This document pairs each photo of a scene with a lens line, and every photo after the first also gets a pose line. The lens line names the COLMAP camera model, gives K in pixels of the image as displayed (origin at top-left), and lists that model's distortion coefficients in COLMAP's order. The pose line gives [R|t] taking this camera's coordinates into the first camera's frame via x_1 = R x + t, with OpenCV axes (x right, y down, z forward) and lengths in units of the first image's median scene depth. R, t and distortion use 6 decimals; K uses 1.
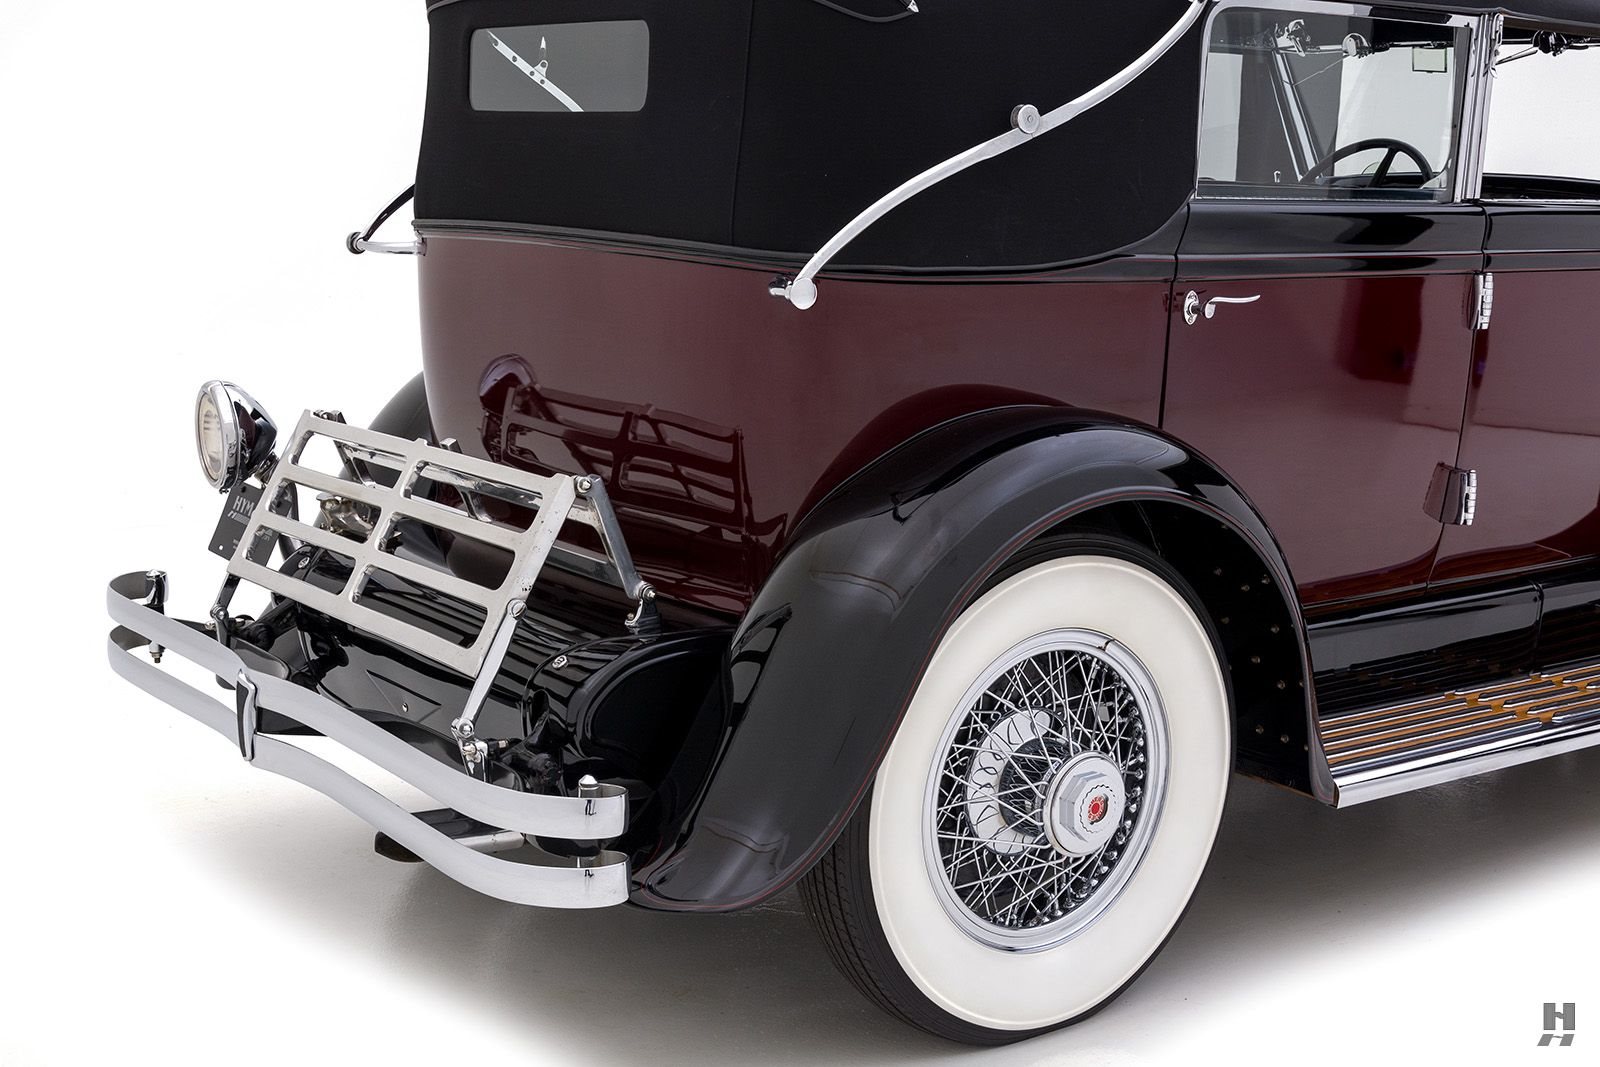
lens RADIAL K [[2237.3, 0, 800.0], [0, 2237.3, 533.5], [0, 0, 1]] dist [-0.086195, 0.045656]
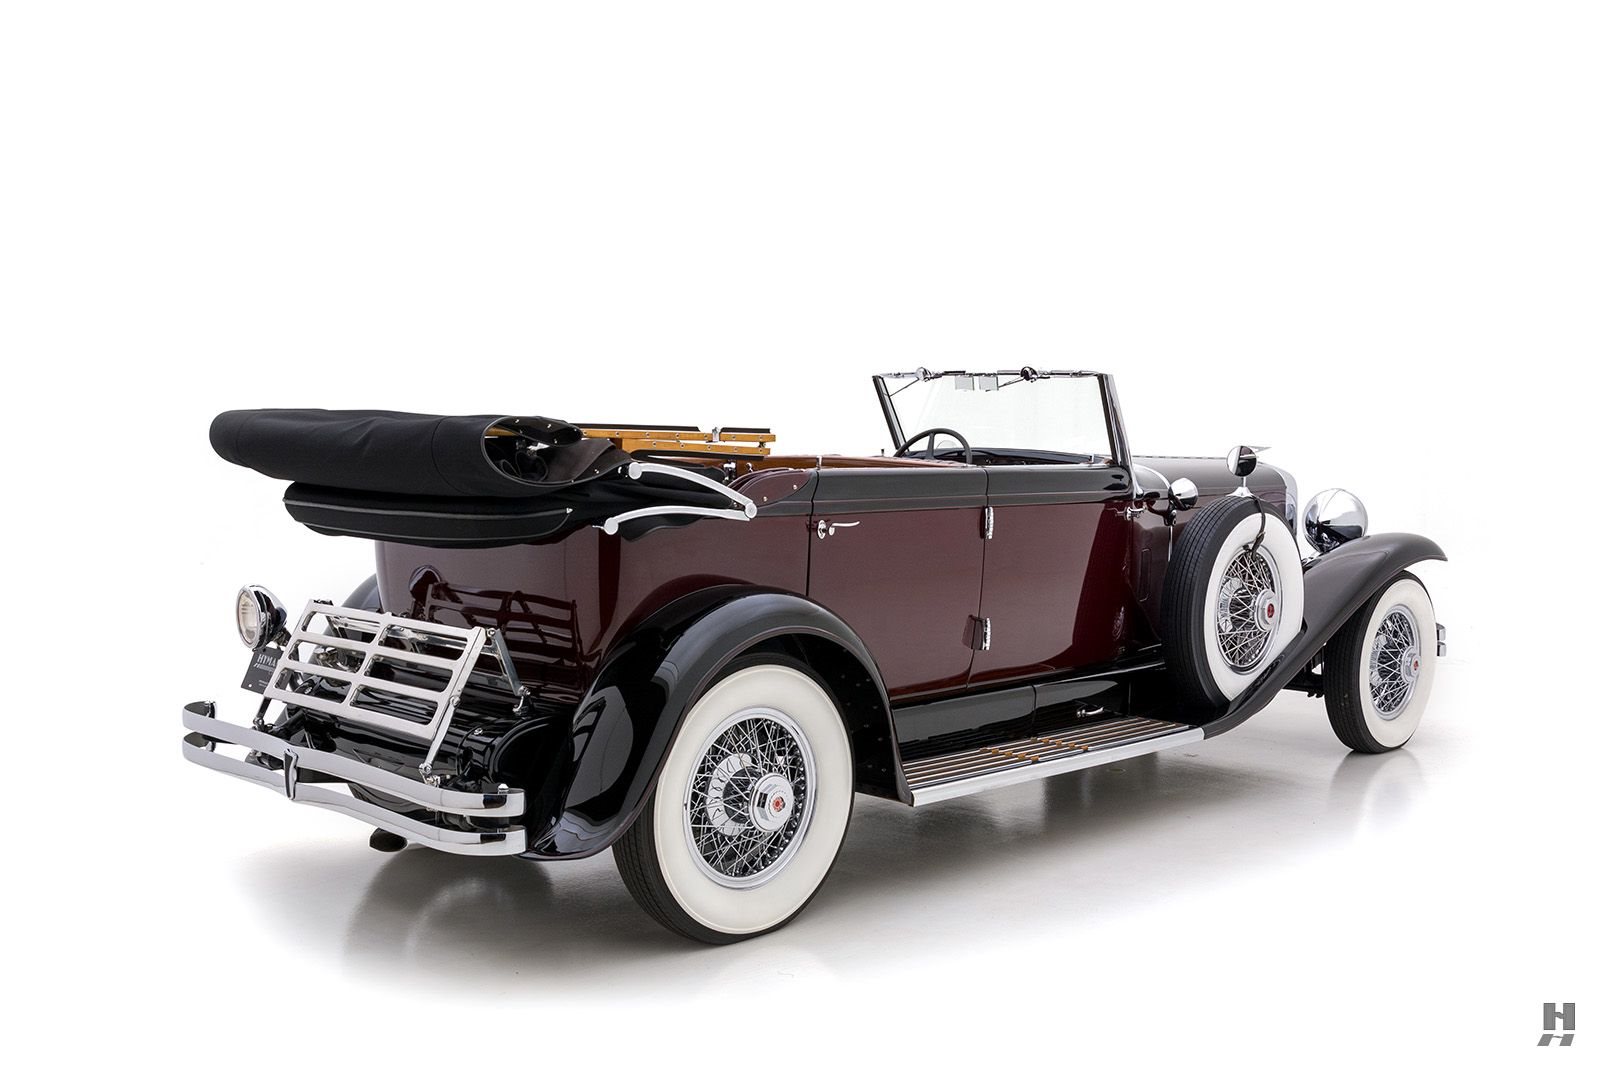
lens RADIAL K [[1654.2, 0, 800.0], [0, 1654.2, 533.5], [0, 0, 1]] dist [0.011982, -0.008999]
pose [[0.990681, -0.018185, 0.134984, -0.025979], [0.031878, 0.994478, -0.099984, 0.037499], [-0.132420, 0.103356, 0.985790, -0.340193]]
